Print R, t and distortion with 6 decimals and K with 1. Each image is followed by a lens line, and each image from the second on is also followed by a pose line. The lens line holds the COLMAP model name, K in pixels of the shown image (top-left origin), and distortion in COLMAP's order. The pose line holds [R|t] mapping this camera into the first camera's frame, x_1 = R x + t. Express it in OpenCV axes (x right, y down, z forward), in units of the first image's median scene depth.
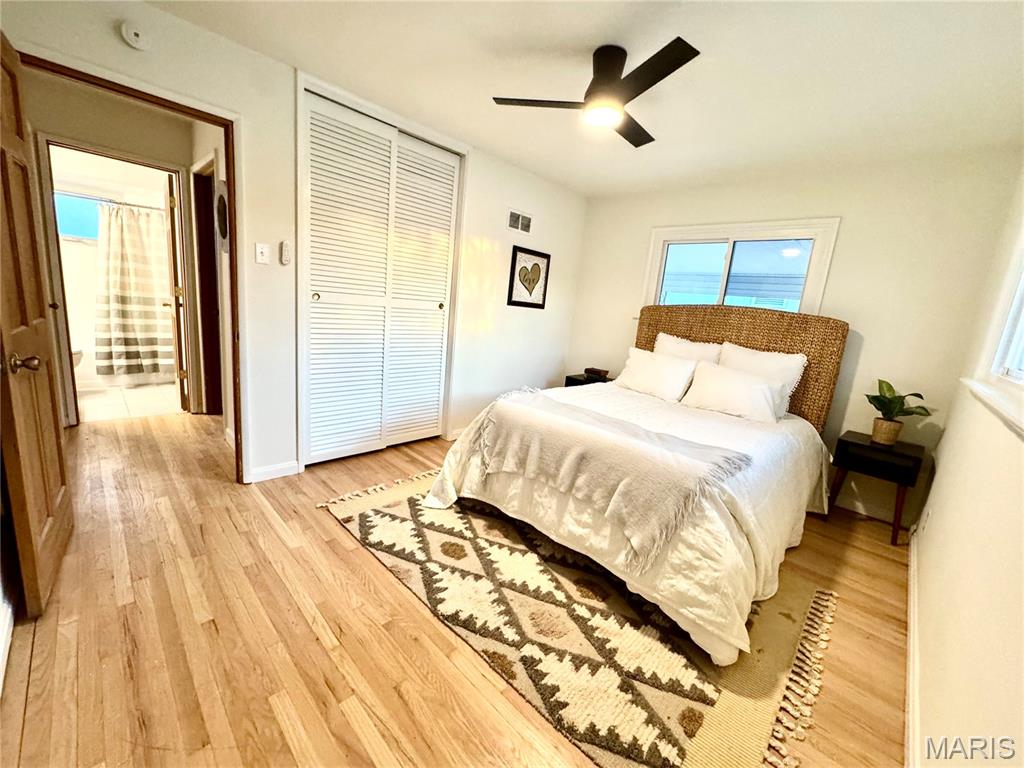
lens RADIAL K [[412.2, 0, 509.7], [0, 412.2, 384.9], [0, 0, 1]] dist [-0.004178, -0.000229]
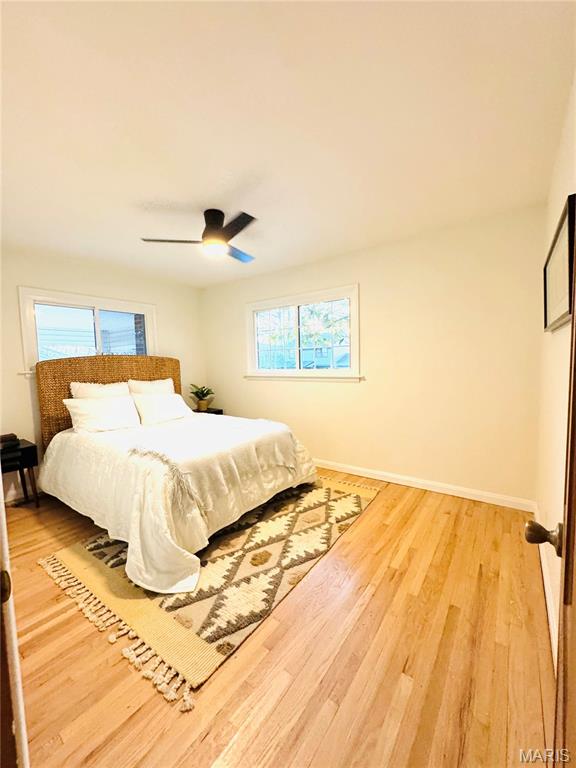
lens RADIAL K [[309.1, 0, 288.8], [0, 309.1, 381.4], [0, 0, 1]] dist [-0.004178, -0.000229]
pose [[-0.148786, -0.159741, 0.975882, -1.231676], [0.201964, 0.961156, 0.188123, -0.364314], [-0.968025, 0.225083, -0.110744, 1.096134]]
